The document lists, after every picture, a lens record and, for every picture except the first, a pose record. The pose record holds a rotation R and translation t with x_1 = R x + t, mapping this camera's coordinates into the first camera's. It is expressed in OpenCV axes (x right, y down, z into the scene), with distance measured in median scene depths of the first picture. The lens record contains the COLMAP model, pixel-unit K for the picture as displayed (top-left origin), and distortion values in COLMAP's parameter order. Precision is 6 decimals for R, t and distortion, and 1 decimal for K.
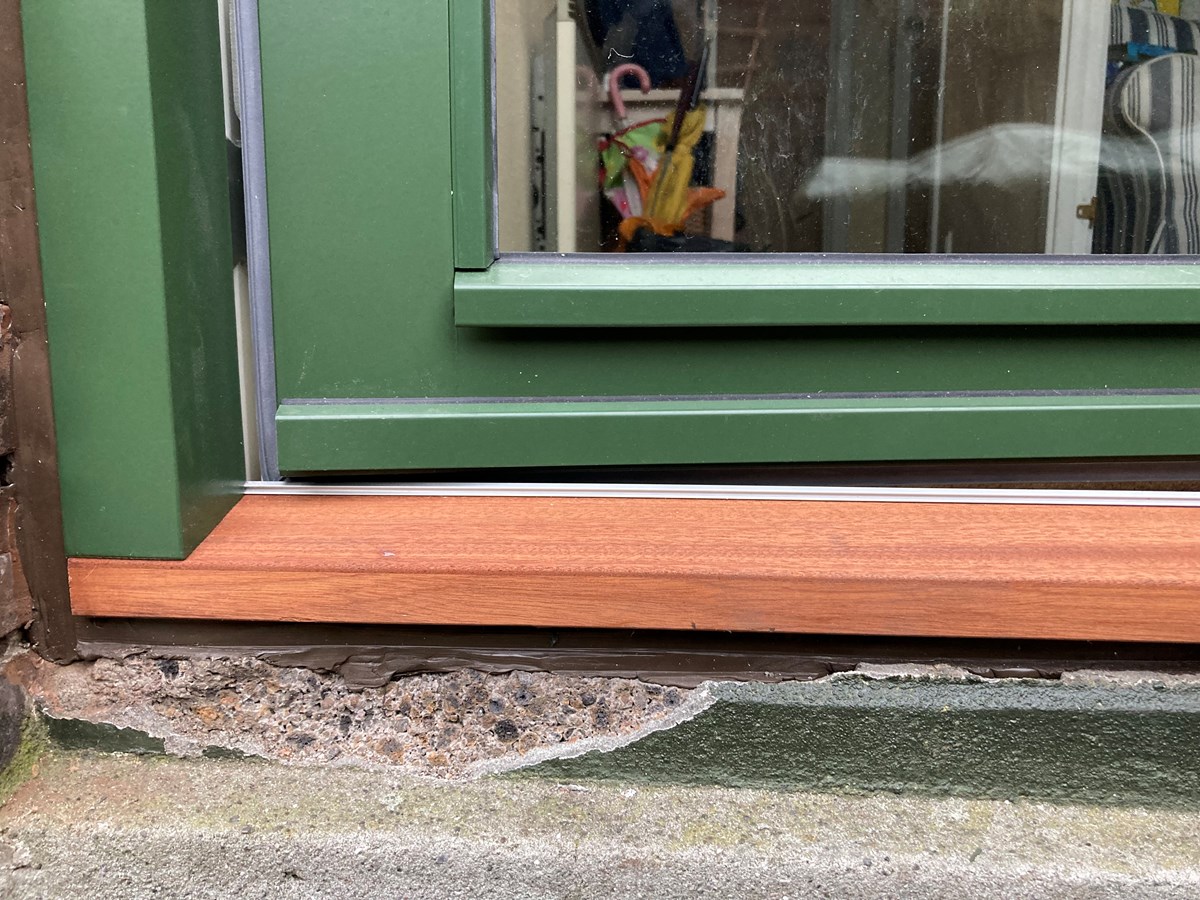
lens RADIAL K [[972.4, 0, 600.0], [0, 972.4, 450.0], [0, 0, 1]] dist [-0.002860, 0.001191]
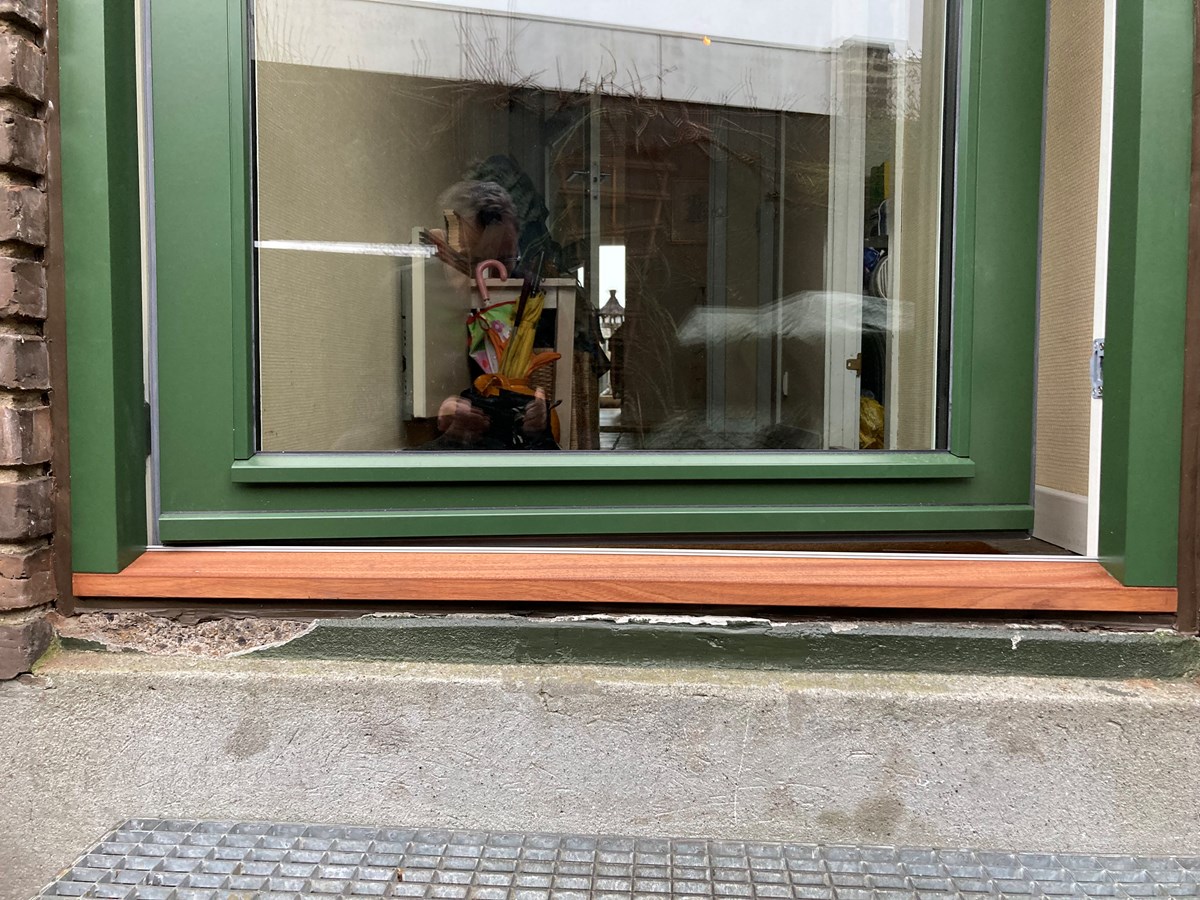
lens RADIAL K [[974.4, 0, 600.0], [0, 974.4, 450.0], [0, 0, 1]] dist [-0.072771, 0.136720]
pose [[0.999768, -0.002517, 0.021411, 0.792192], [0.004924, 0.993572, -0.113093, 0.080831], [-0.020989, 0.113172, 0.993354, -1.600555]]
